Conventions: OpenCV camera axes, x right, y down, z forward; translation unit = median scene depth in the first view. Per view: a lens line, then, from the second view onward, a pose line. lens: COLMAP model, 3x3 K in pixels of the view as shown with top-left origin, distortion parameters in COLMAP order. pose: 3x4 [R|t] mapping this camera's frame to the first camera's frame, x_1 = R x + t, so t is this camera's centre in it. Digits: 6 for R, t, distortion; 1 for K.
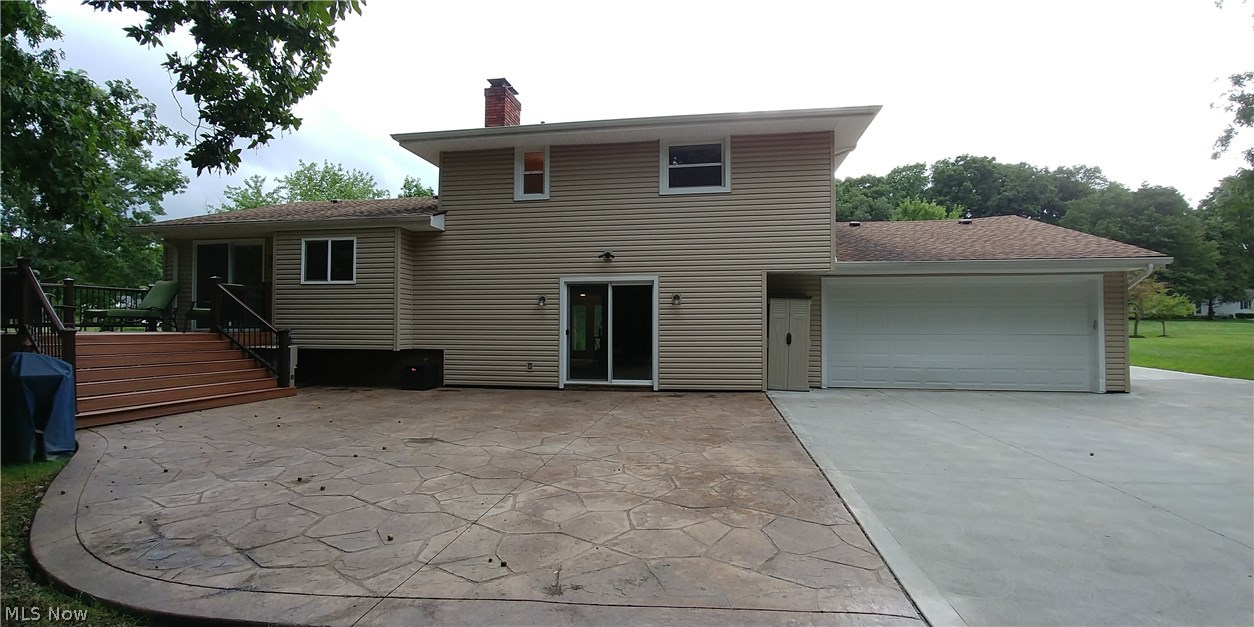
lens RADIAL K [[559.4, 0, 627.8], [0, 559.4, 307.9], [0, 0, 1]] dist [-0.015739, -0.002907]
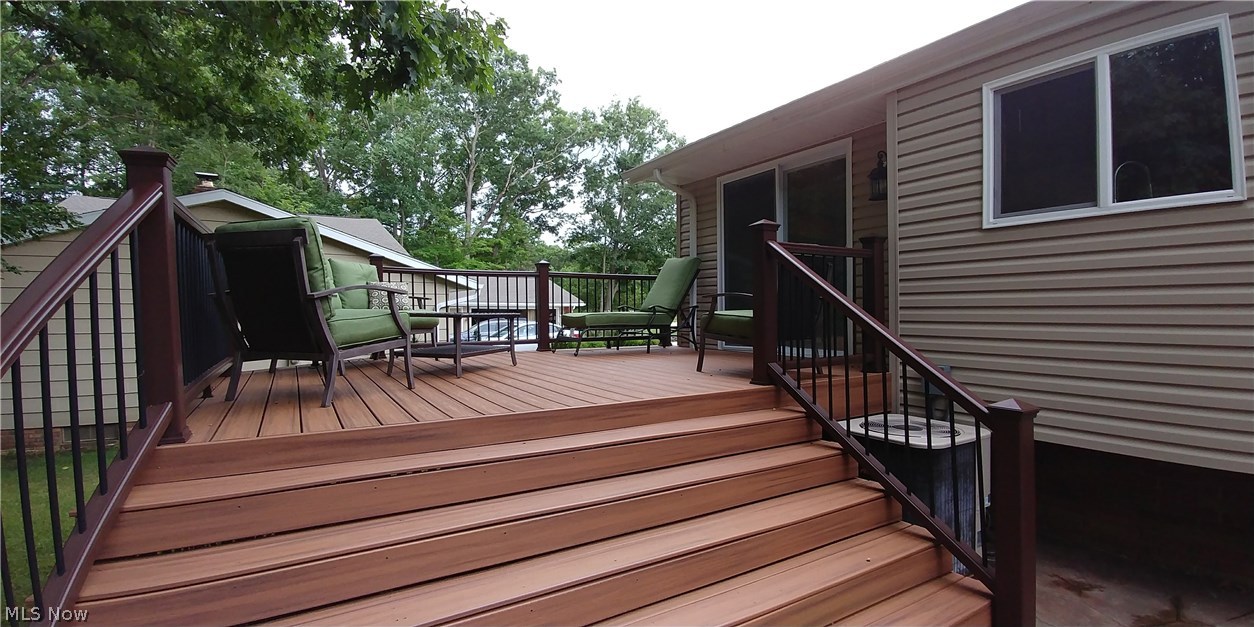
lens RADIAL K [[559.4, 0, 626.0], [0, 559.4, 312.0], [0, 0, 1]] dist [-0.015739, -0.002907]
pose [[0.656138, -0.004901, -0.754625, -0.477088], [0.024572, 0.999587, 0.014873, -0.004863], [0.754241, -0.028301, 0.655988, 0.627793]]
